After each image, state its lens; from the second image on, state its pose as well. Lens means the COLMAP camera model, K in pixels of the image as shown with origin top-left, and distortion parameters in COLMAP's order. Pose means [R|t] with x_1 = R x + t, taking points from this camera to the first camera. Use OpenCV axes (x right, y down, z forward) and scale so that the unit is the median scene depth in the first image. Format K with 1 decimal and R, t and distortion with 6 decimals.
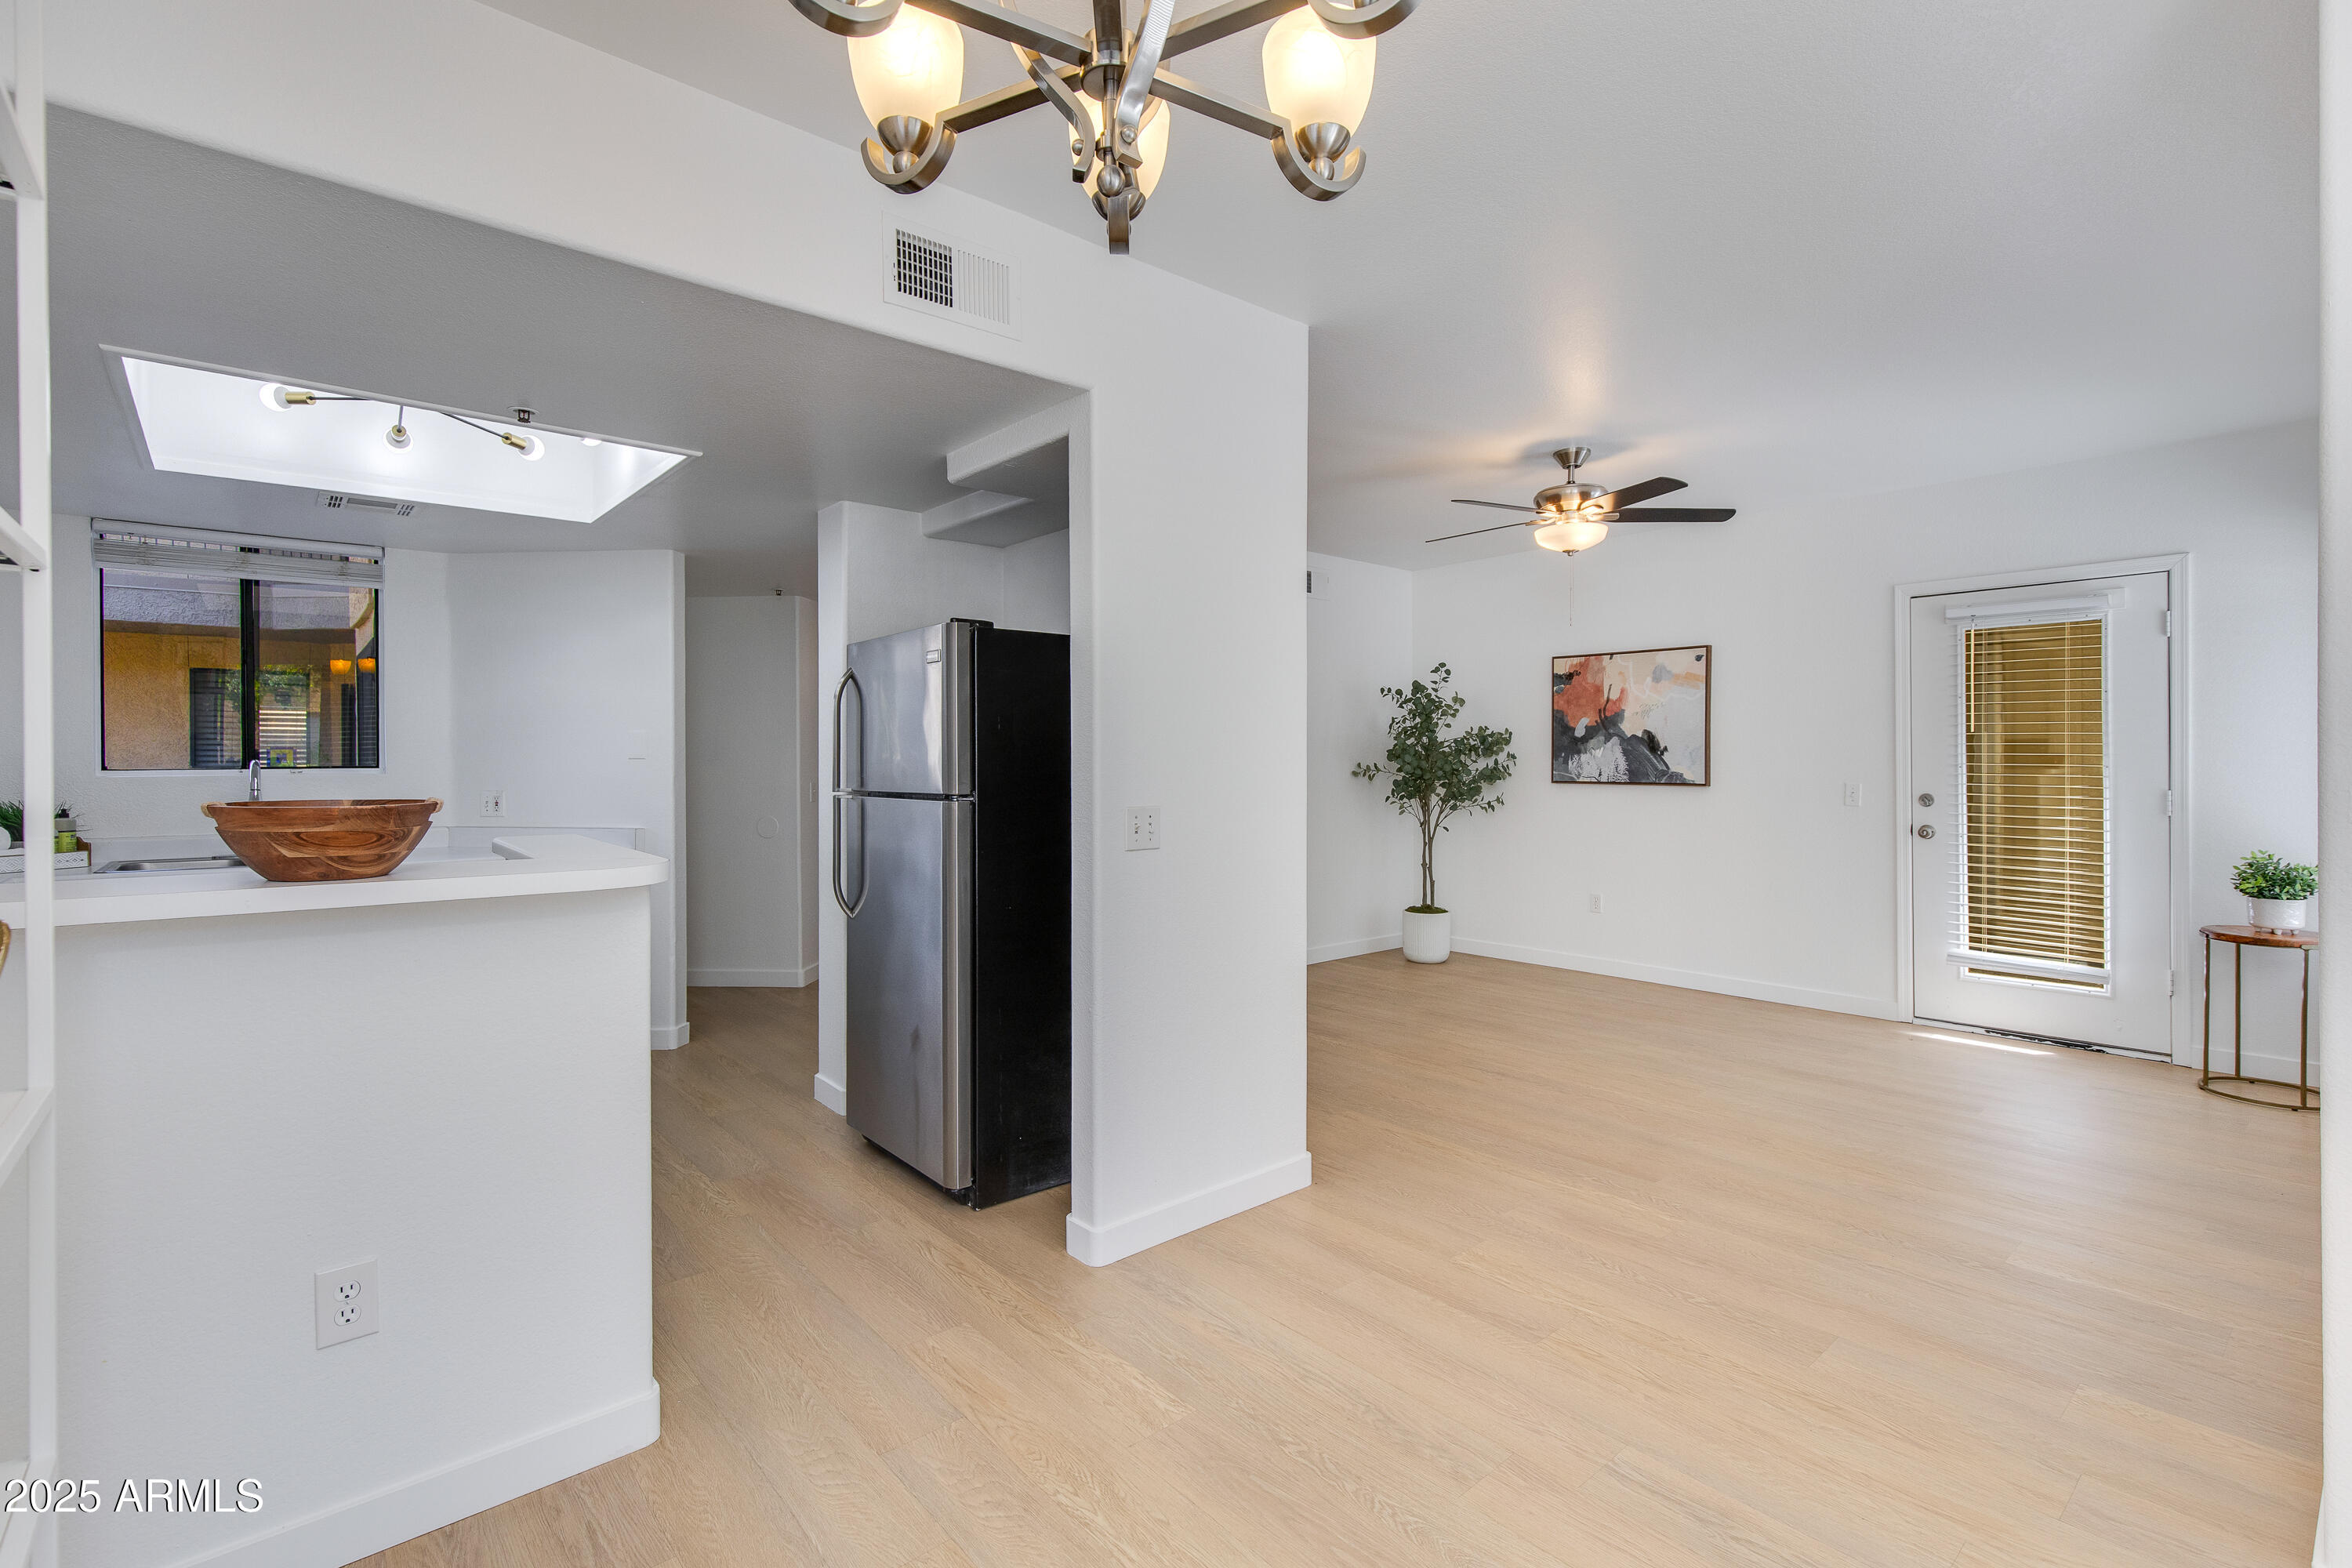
lens RADIAL K [[1064.1, 0, 1173.9], [0, 1064.1, 769.3], [0, 0, 1]] dist [0.004977, 0.000373]
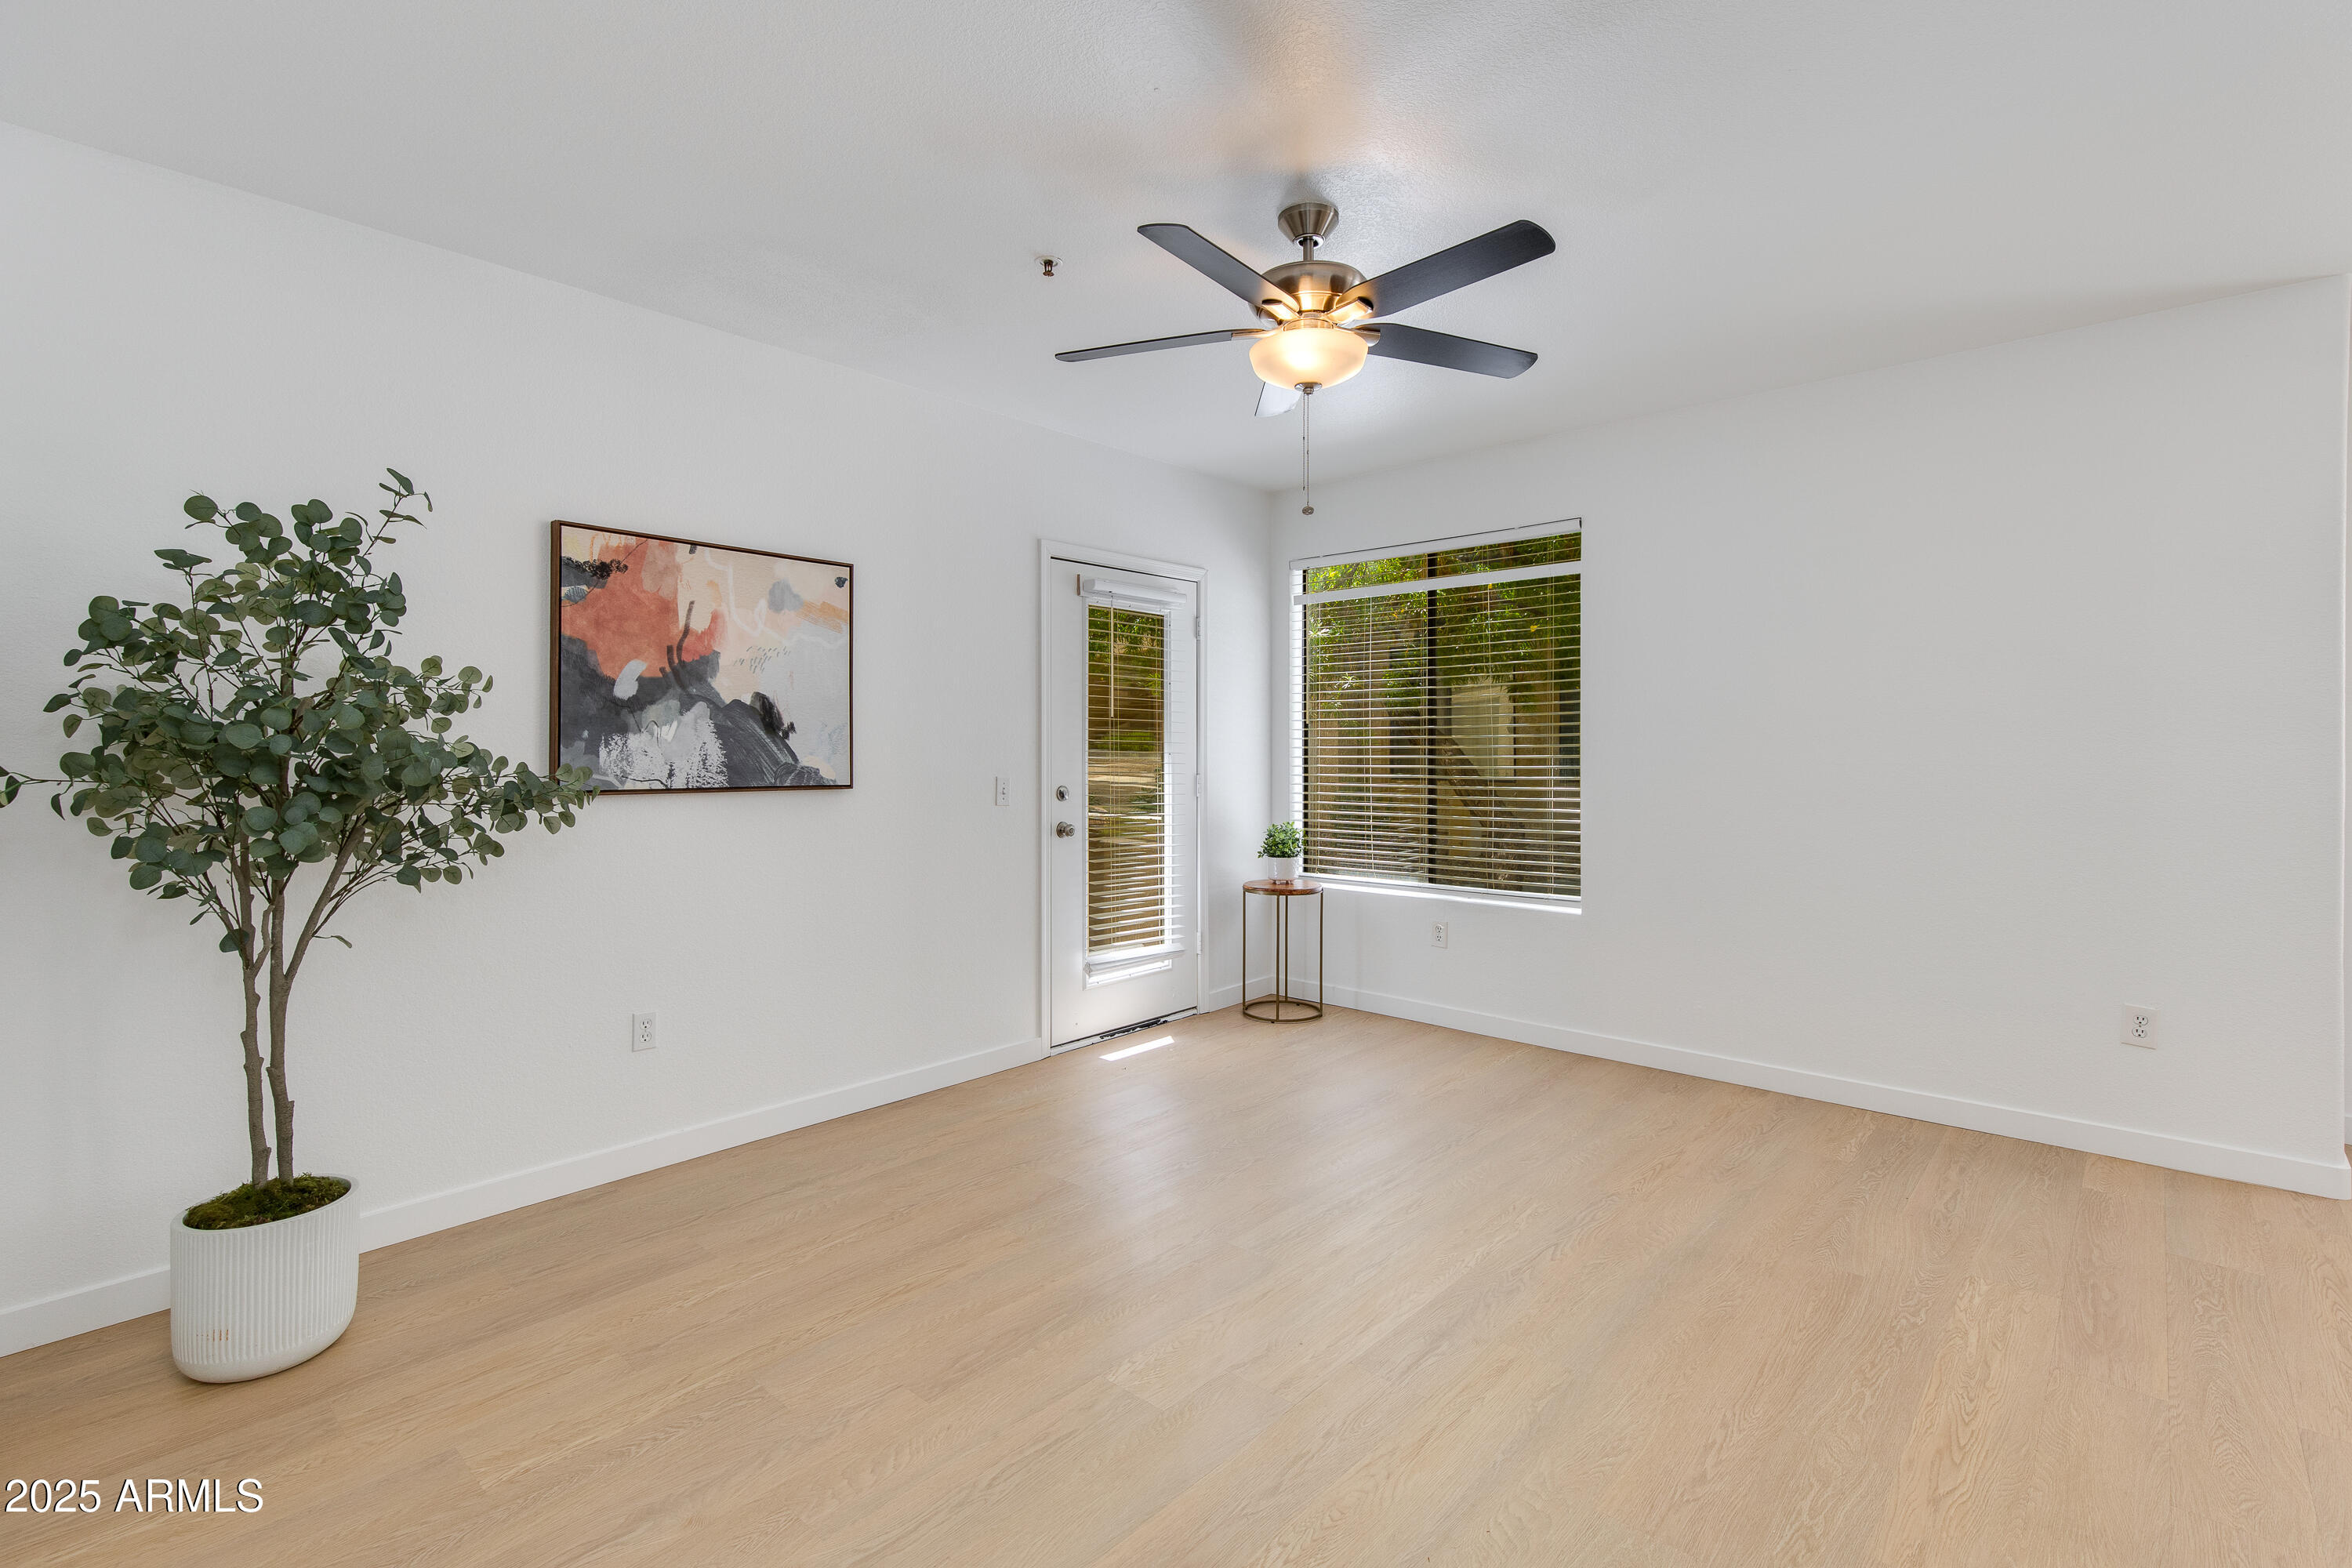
lens RADIAL K [[1064.1, 0, 1172.1], [0, 1064.1, 762.9], [0, 0, 1]] dist [0.004977, 0.000373]
pose [[-0.130957, -0.010192, 0.991336, -0.138810], [0.009146, 0.999892, 0.011488, -0.004406], [-0.991346, 0.010571, -0.130850, 0.838181]]
